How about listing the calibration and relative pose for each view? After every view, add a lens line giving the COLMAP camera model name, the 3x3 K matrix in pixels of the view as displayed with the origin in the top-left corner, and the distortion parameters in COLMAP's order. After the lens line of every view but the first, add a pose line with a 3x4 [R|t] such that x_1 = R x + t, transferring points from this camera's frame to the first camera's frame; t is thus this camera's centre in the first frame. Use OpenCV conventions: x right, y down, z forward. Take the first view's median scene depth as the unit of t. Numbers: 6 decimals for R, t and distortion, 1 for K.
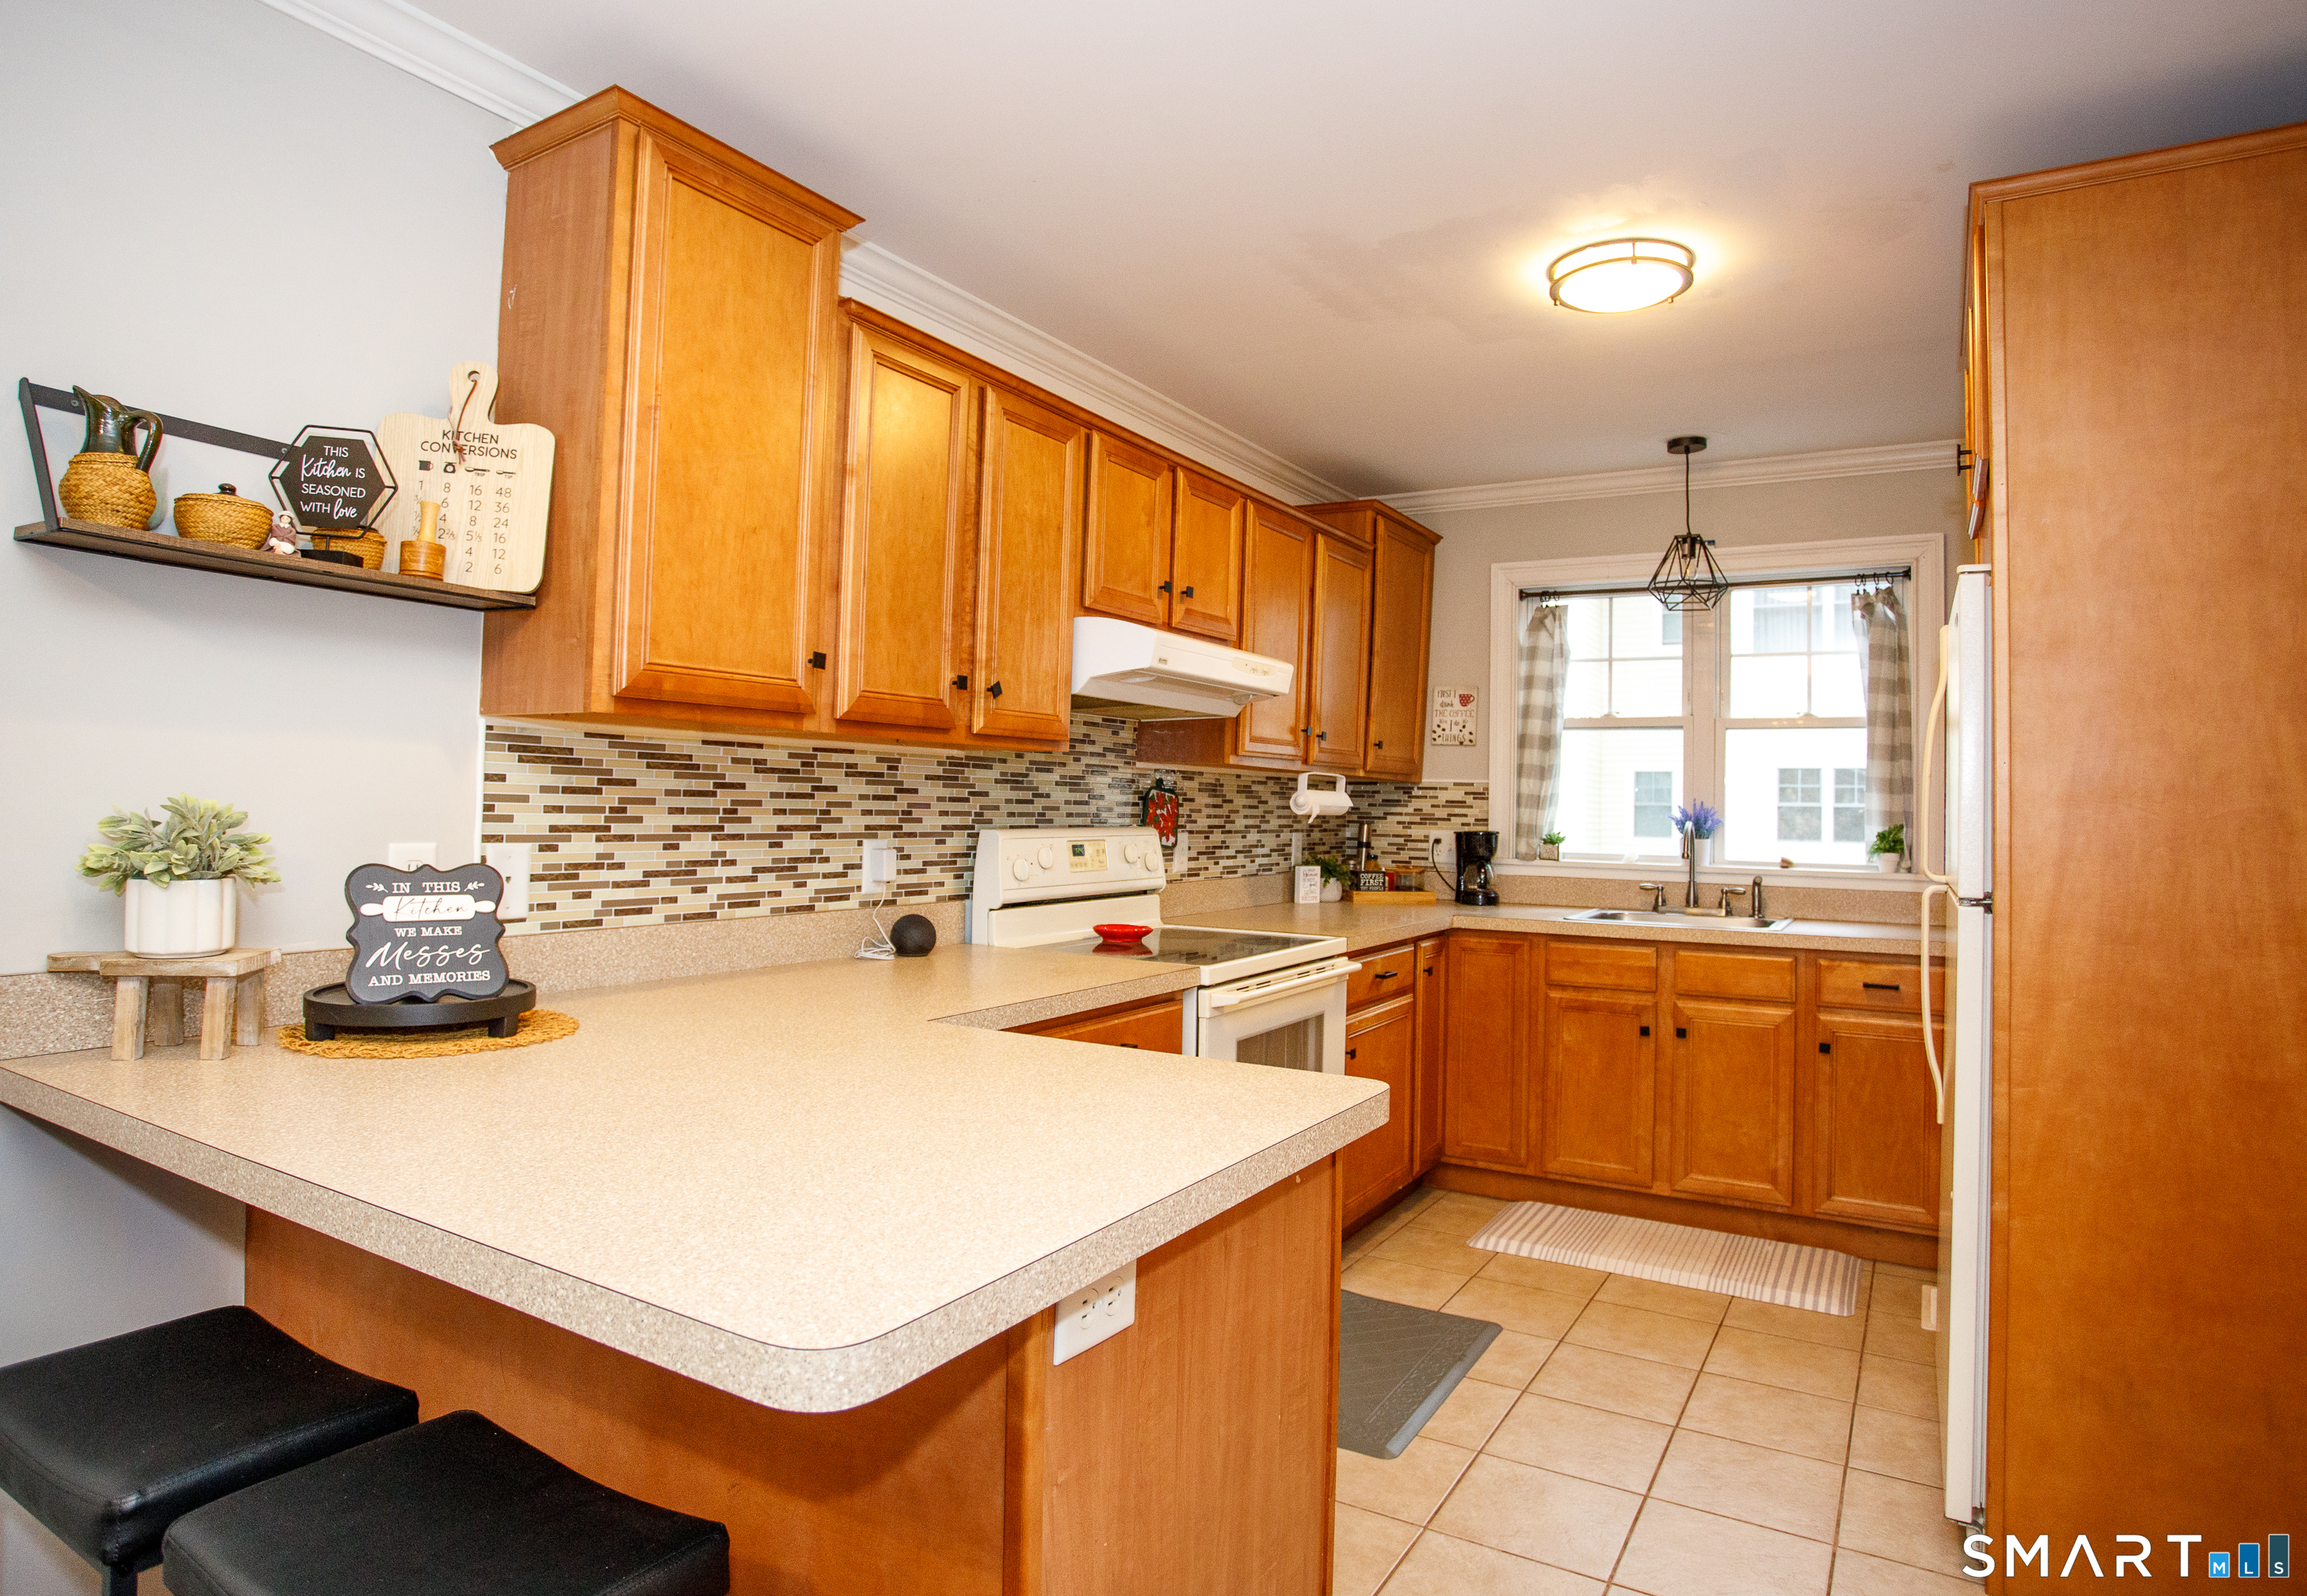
lens RADIAL K [[1314.7, 0, 1157.3], [0, 1314.7, 759.8], [0, 0, 1]] dist [-0.072999, 0.012073]
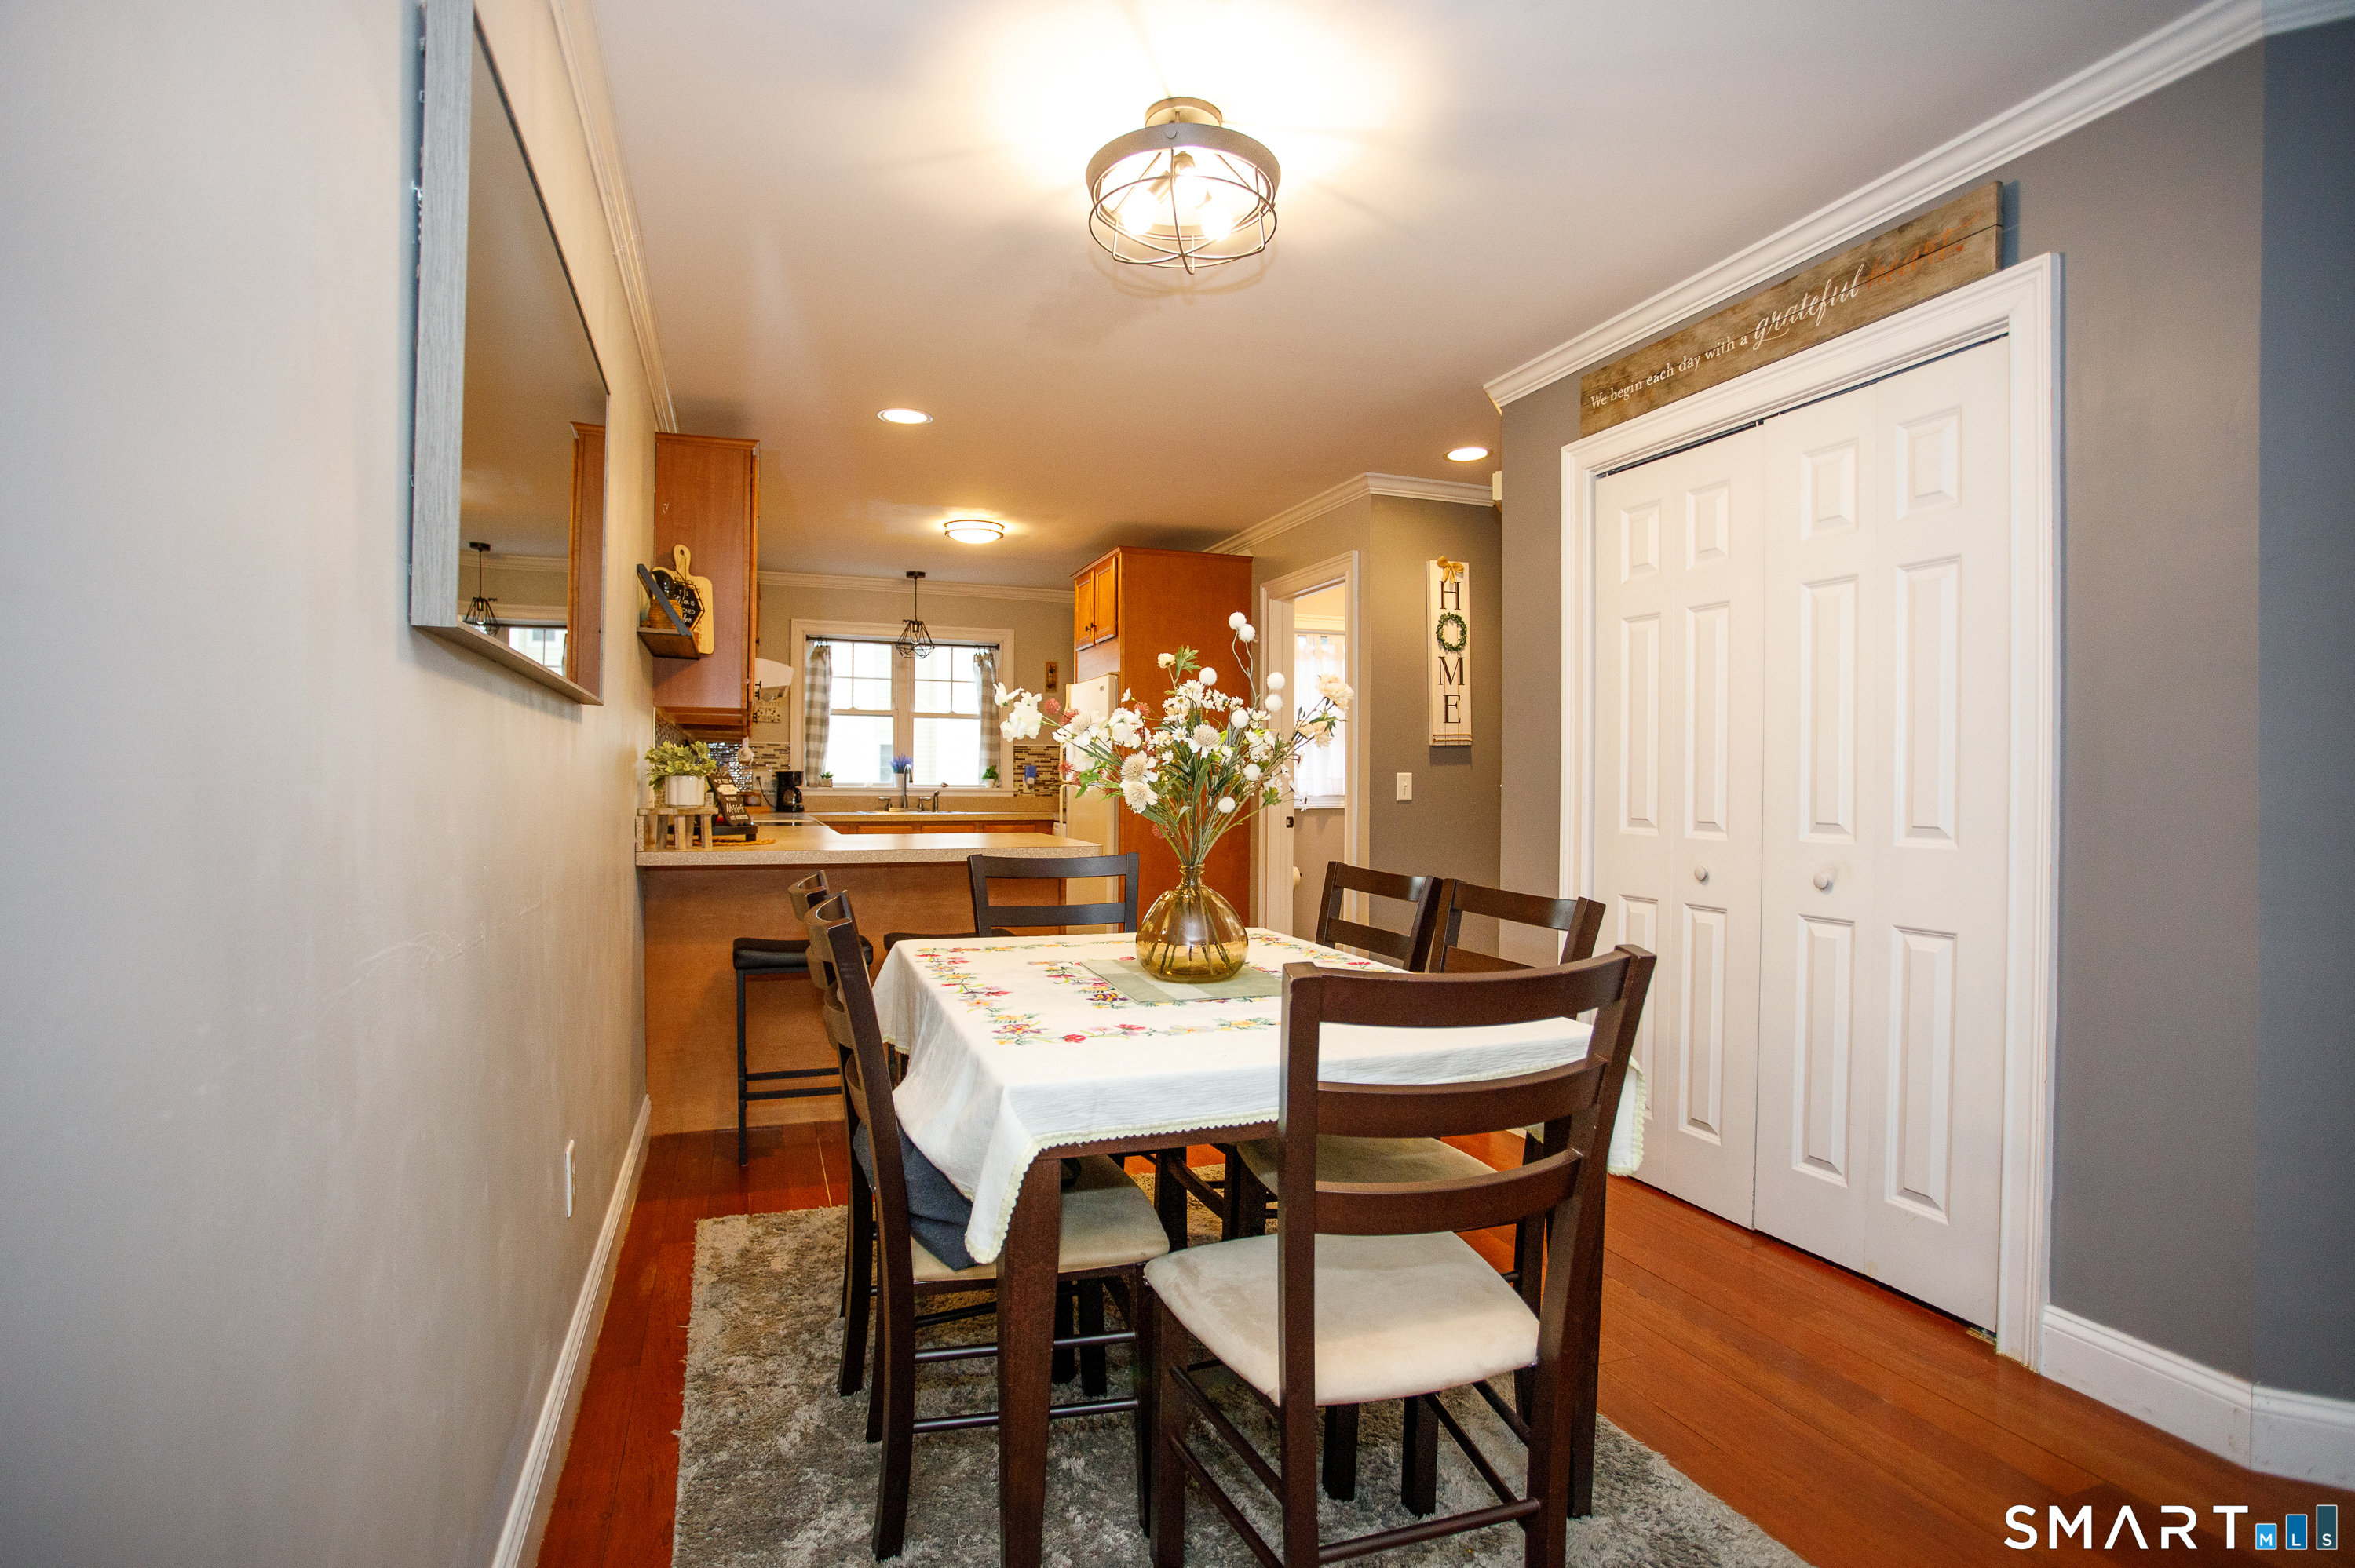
lens RADIAL K [[1166.8, 0, 1151.4], [0, 1166.8, 784.1], [0, 0, 1]] dist [-0.064906, 0.022940]
pose [[0.636518, -0.016322, 0.771089, -0.825730], [-0.020335, 0.999073, 0.037934, 0.003252], [-0.770994, -0.039826, 0.635596, -0.475212]]
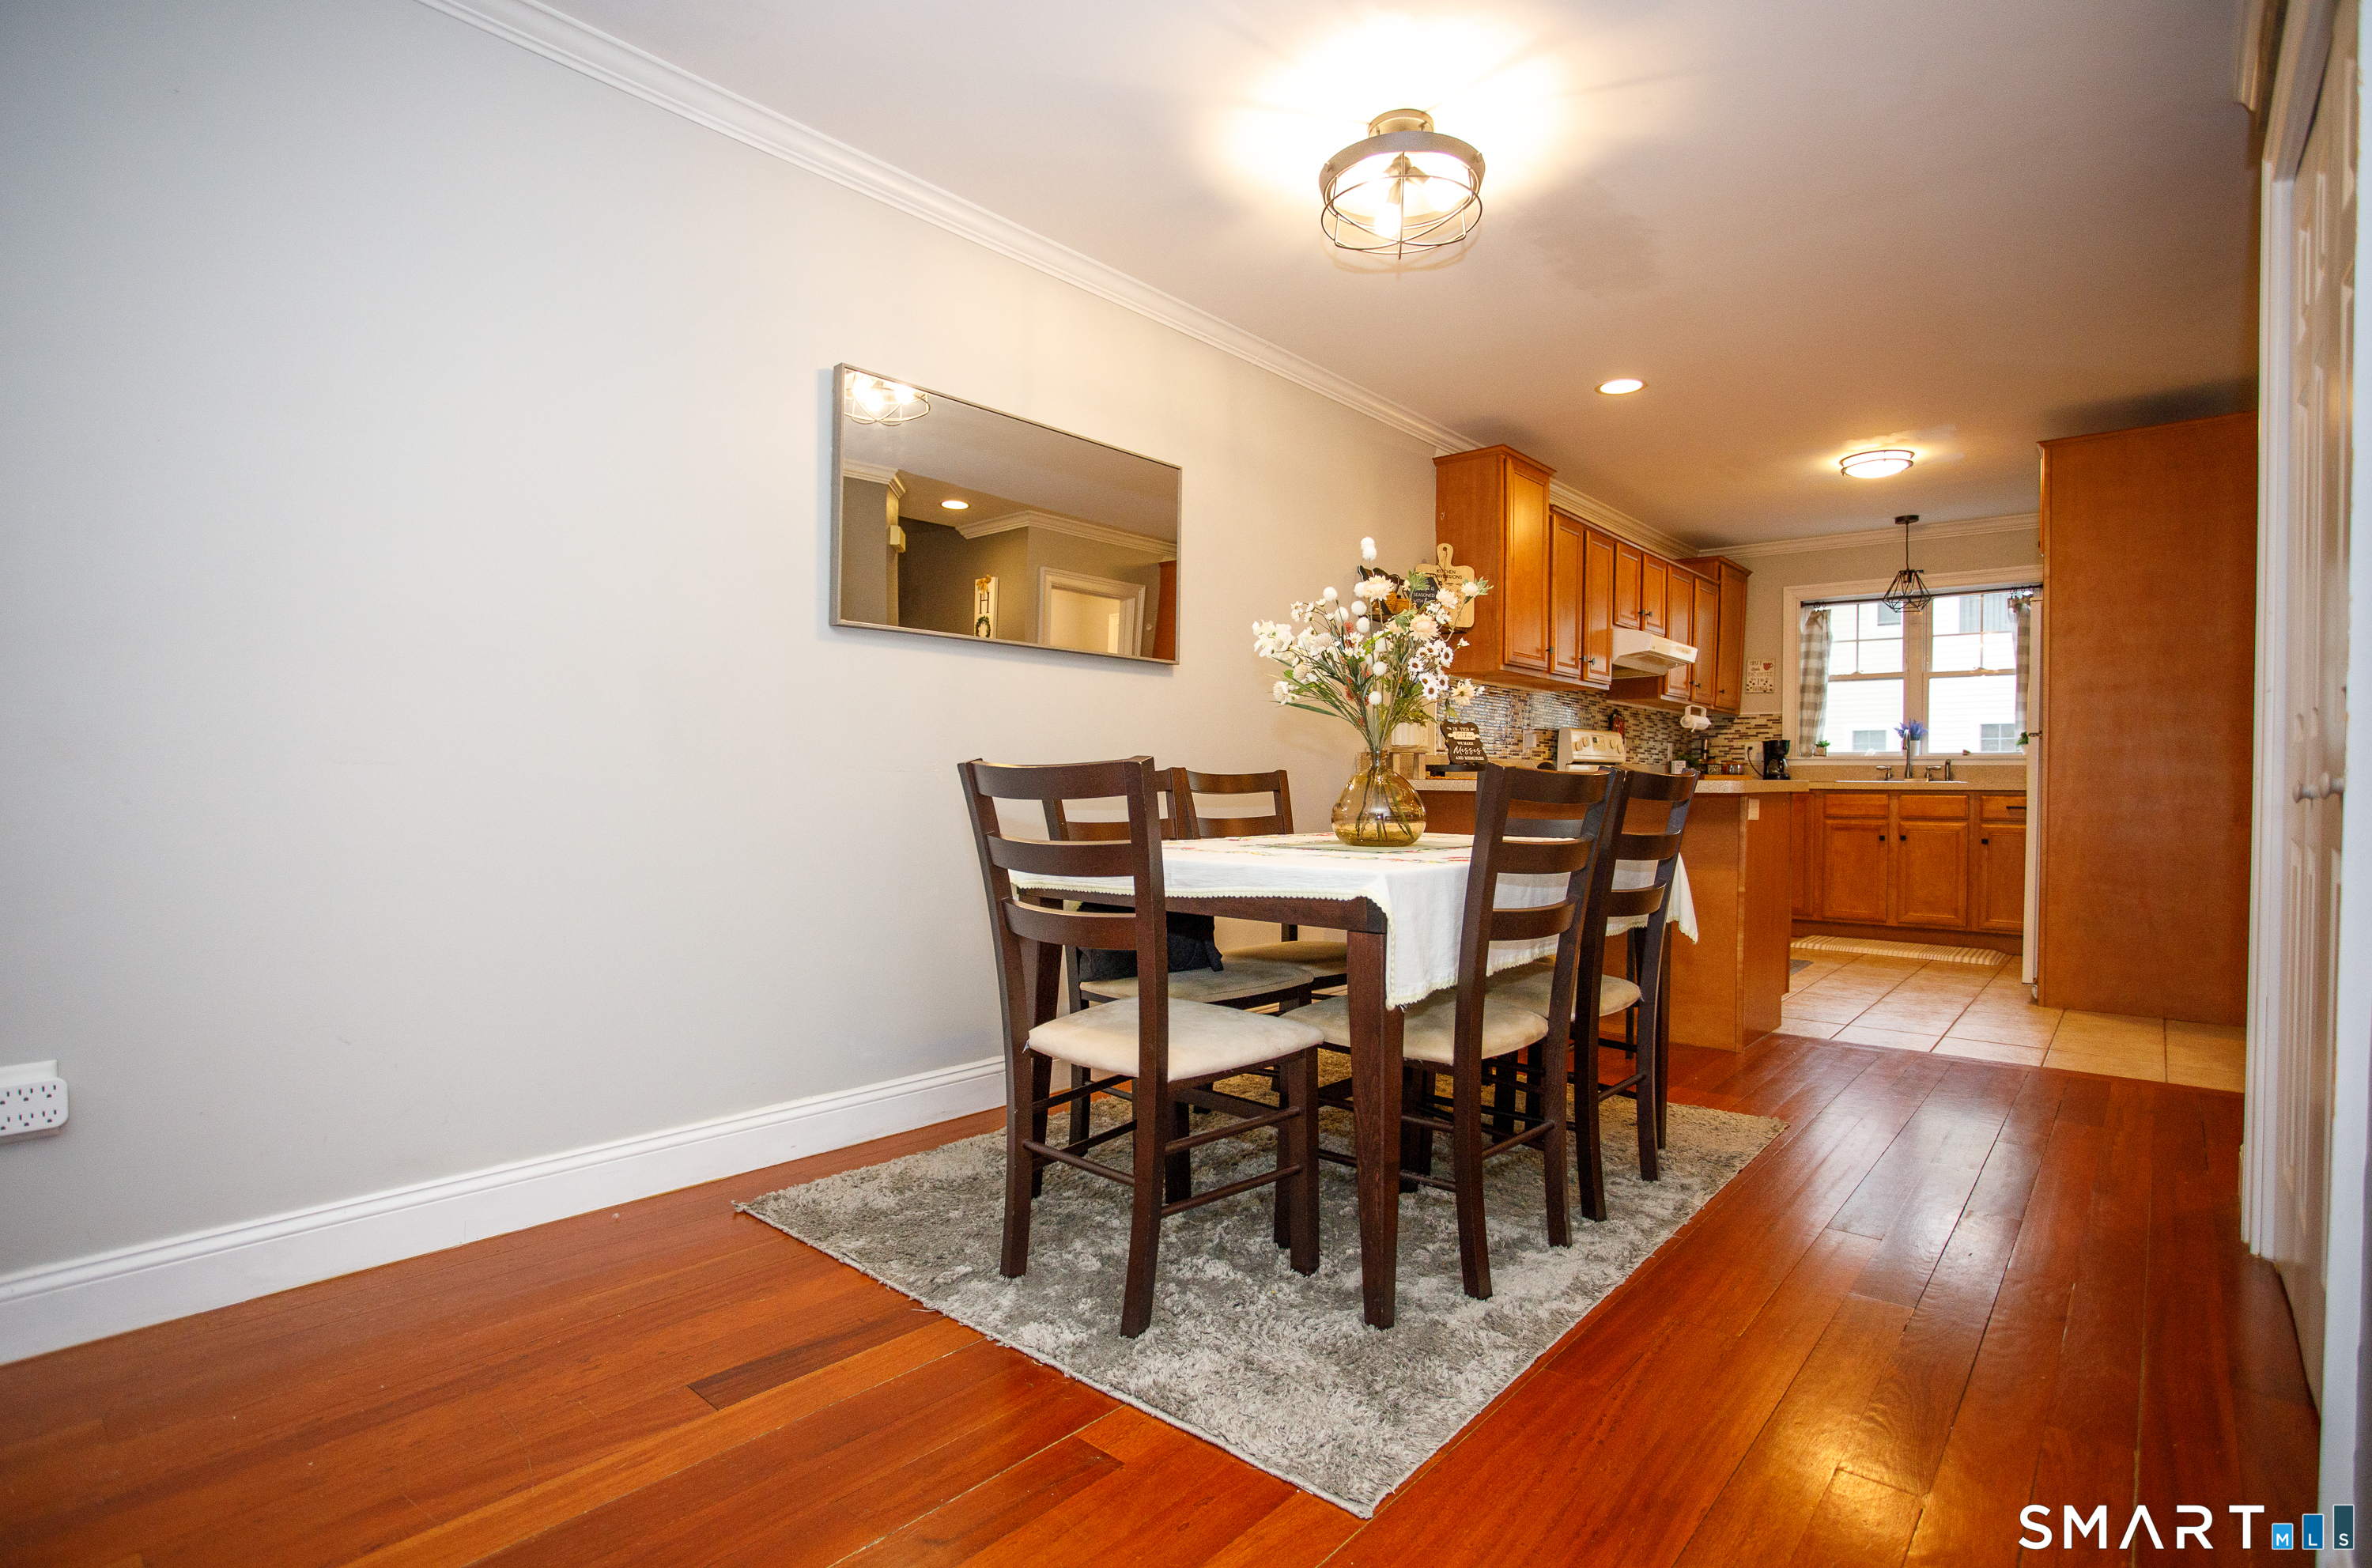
lens RADIAL K [[1175.4, 0, 1169.7], [0, 1175.4, 798.2], [0, 0, 1]] dist [-0.064906, 0.022940]
pose [[0.984496, -0.010784, -0.175075, -0.363026], [0.018839, 0.998836, 0.044409, 0.060137], [0.174392, -0.047019, 0.983553, -0.851298]]
